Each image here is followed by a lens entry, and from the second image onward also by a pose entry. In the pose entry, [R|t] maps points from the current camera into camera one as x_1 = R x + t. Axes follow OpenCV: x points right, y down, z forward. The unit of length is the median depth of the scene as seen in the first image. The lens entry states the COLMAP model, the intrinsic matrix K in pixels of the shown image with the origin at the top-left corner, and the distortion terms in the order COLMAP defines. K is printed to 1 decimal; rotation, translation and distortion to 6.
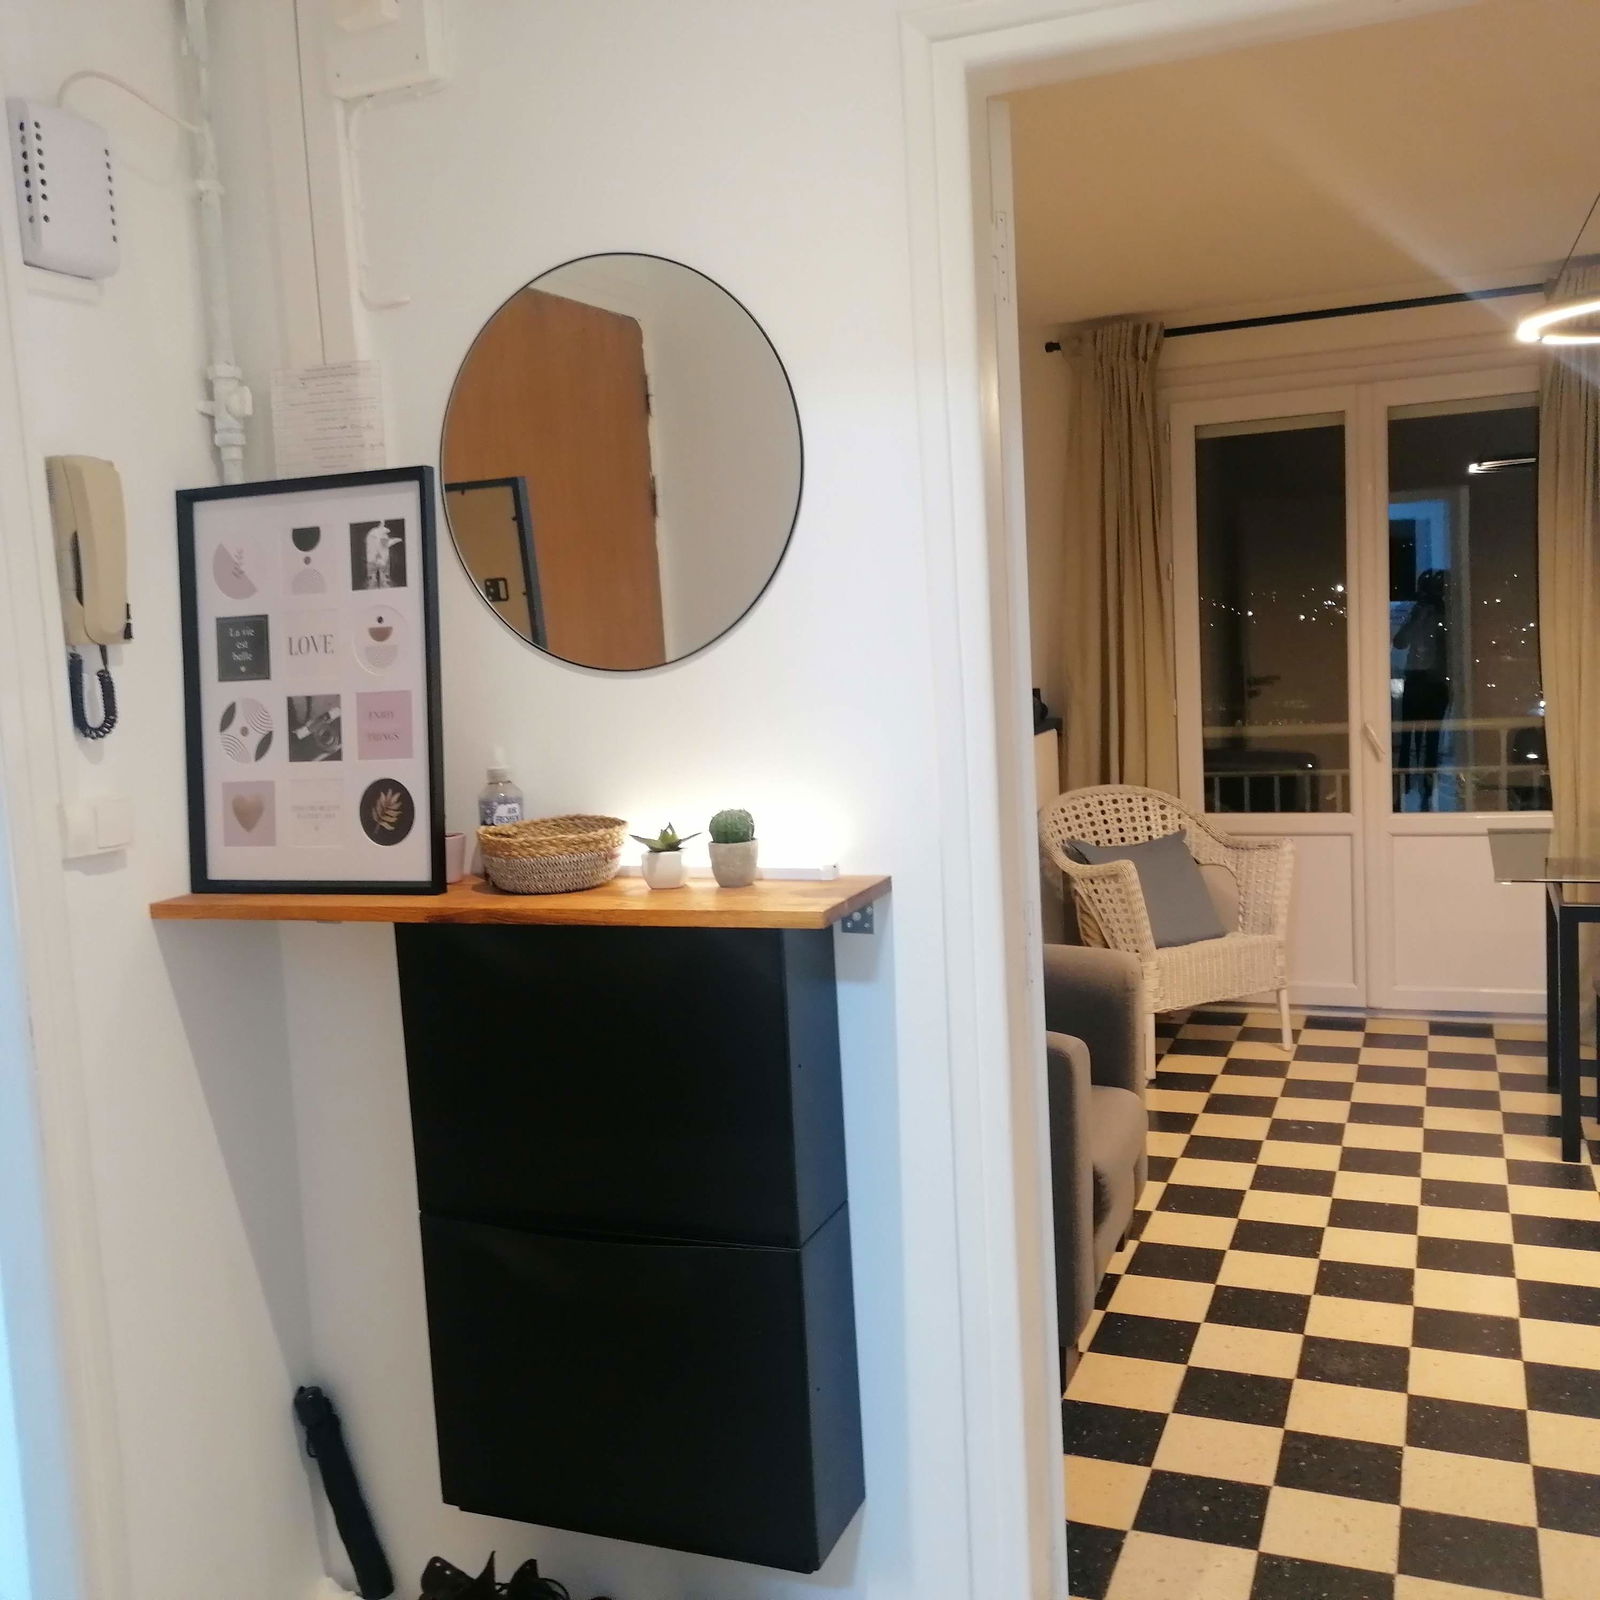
lens RADIAL K [[1610.9, 0, 796.7], [0, 1610.9, 792.9], [0, 0, 1]] dist [0.043278, -0.001433]
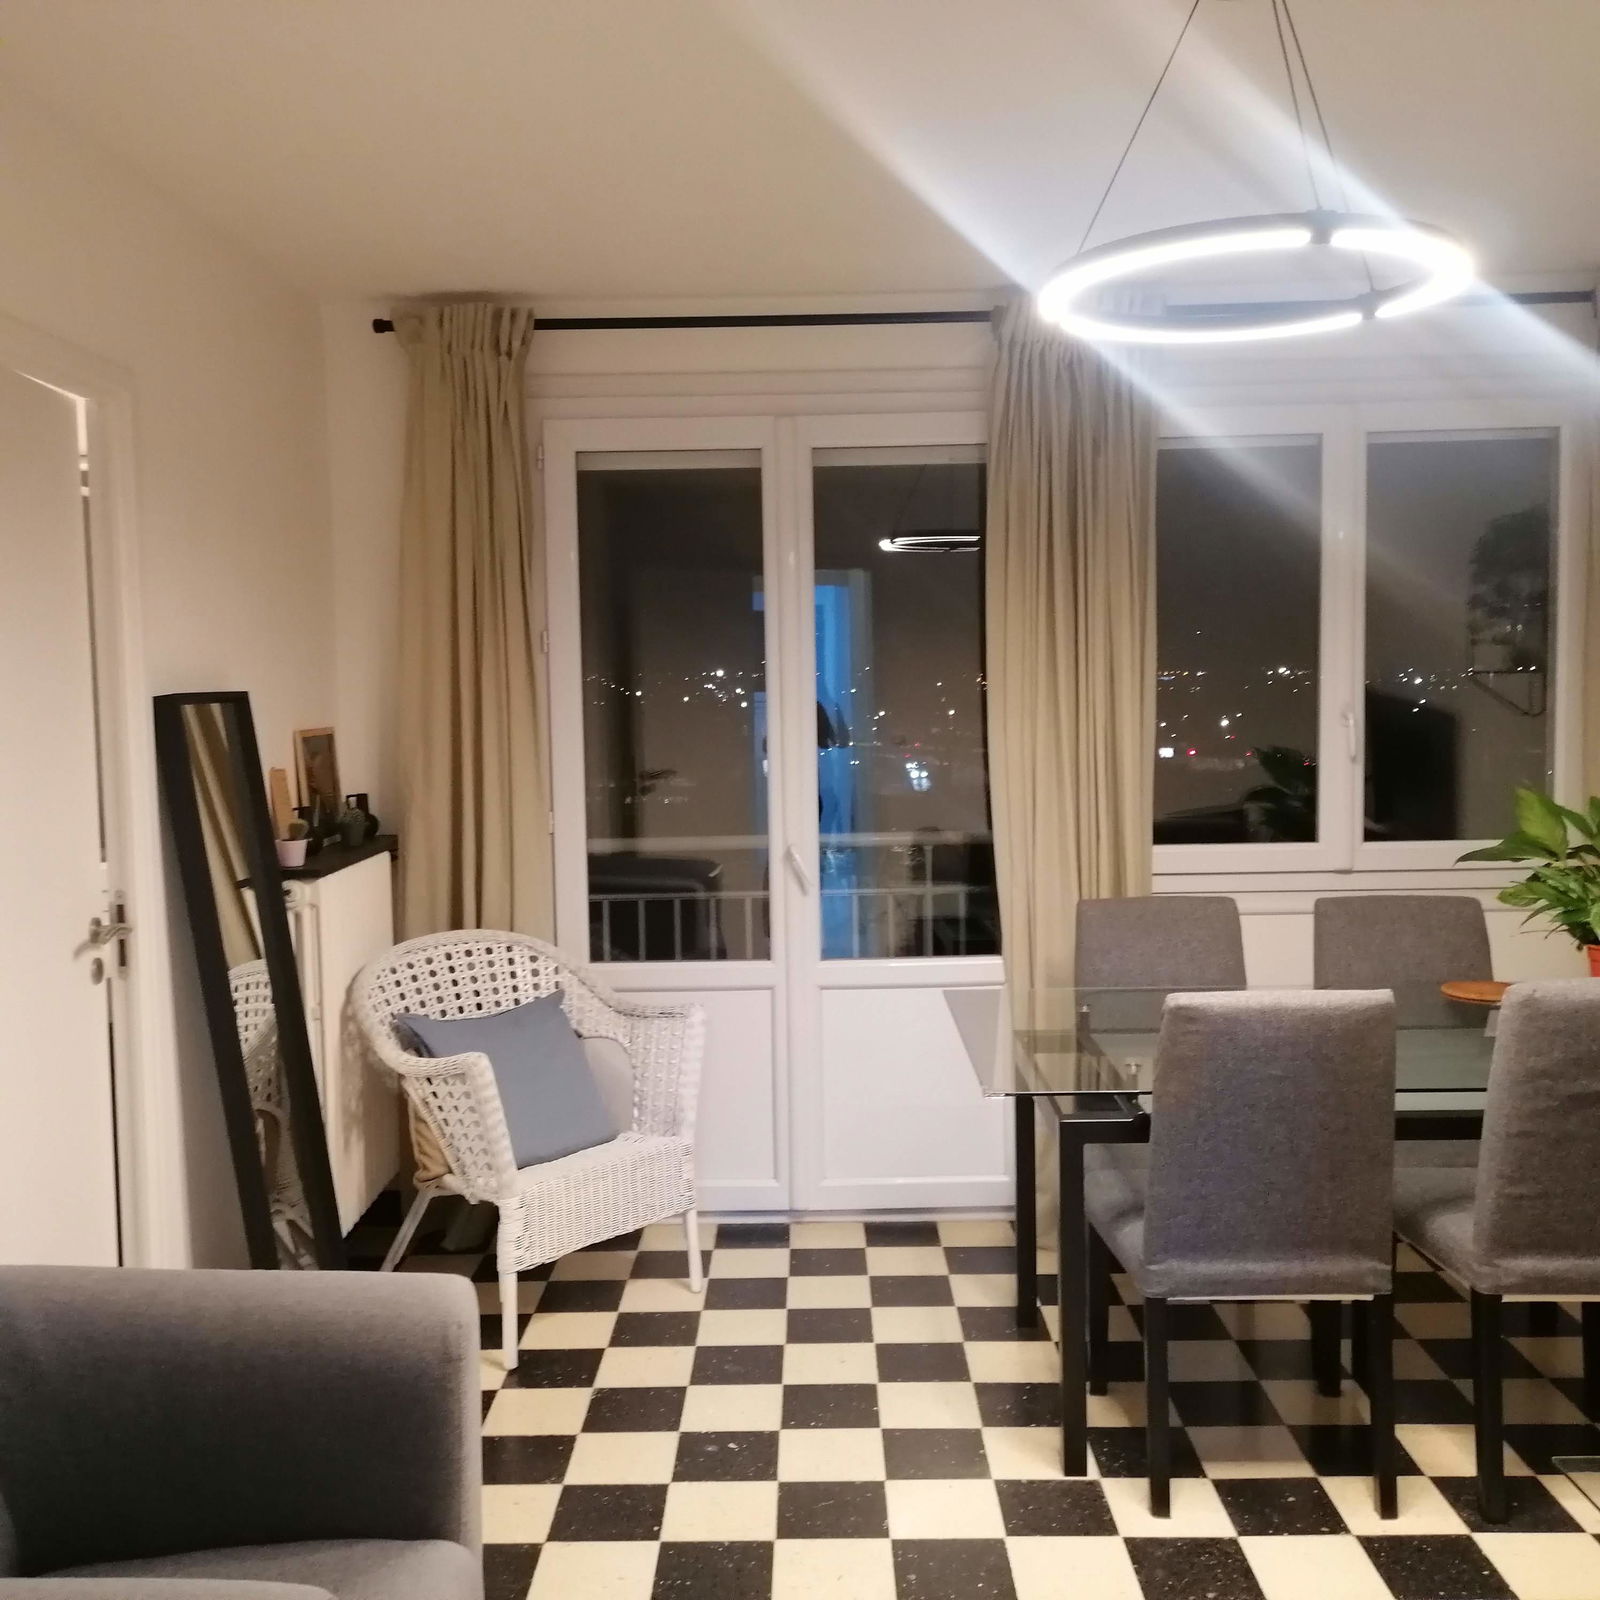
lens RADIAL K [[1610.9, 0, 796.7], [0, 1610.9, 792.9], [0, 0, 1]] dist [0.043278, -0.001433]
pose [[0.931796, 0.011947, 0.362785, 0.071261], [0.004991, 0.998942, -0.045715, -0.033128], [-0.362947, 0.044407, 0.930751, 0.271048]]
